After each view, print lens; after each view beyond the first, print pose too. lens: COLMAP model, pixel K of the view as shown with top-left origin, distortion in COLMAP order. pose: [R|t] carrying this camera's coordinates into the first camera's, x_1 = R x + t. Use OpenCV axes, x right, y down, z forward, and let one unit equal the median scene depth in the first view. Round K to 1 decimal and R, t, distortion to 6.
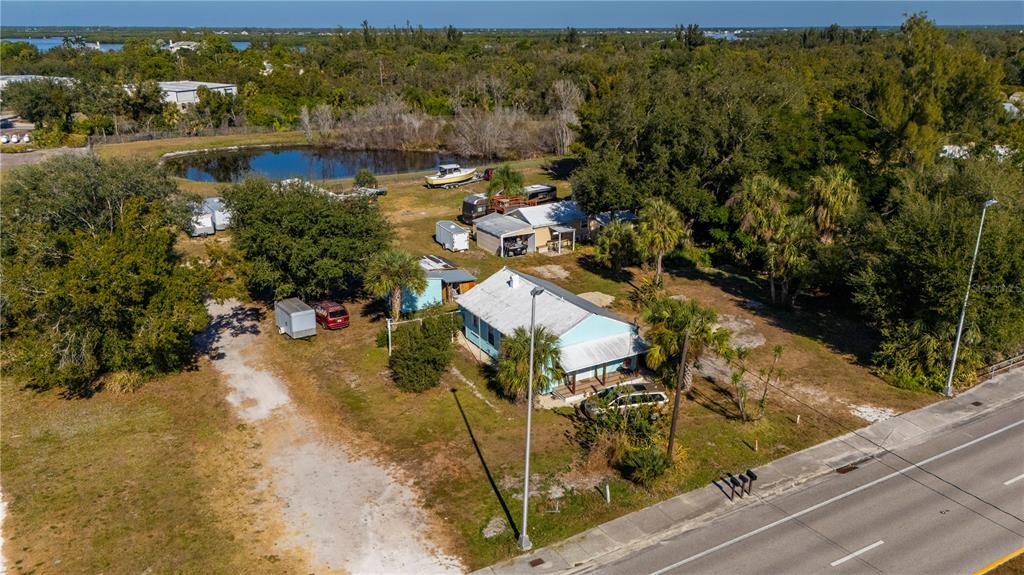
lens RADIAL K [[755.9, 0, 512.0], [0, 755.9, 287.5], [0, 0, 1]] dist [0.088794, -0.106916]
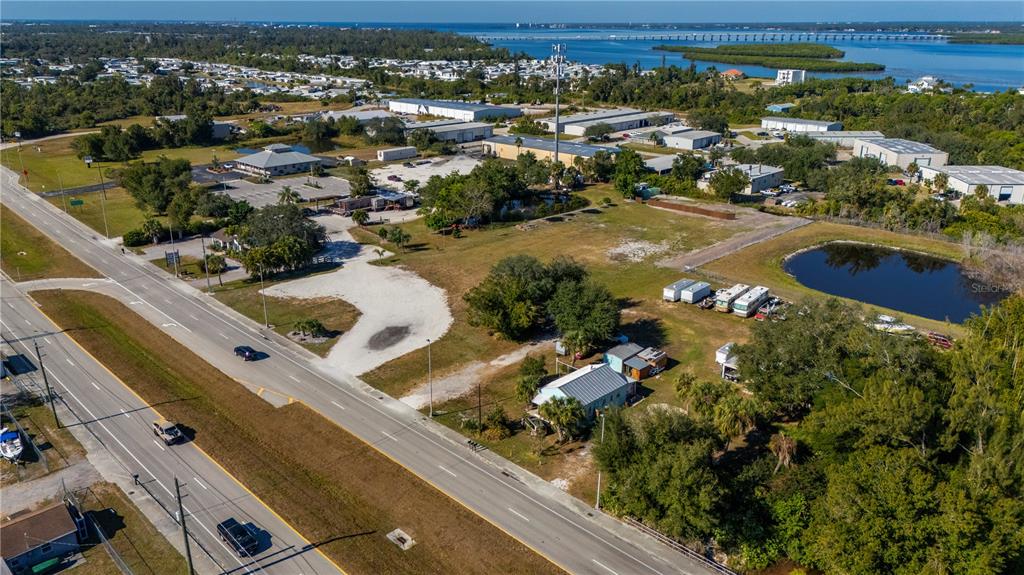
lens RADIAL K [[749.8, 0, 515.0], [0, 749.8, 288.9], [0, 0, 1]] dist [0.088129, -0.093955]
pose [[0.279947, 0.323384, -0.903910, 1.168613], [-0.314945, 0.920384, 0.231737, -0.417785], [0.906884, 0.219808, 0.359507, 0.025526]]
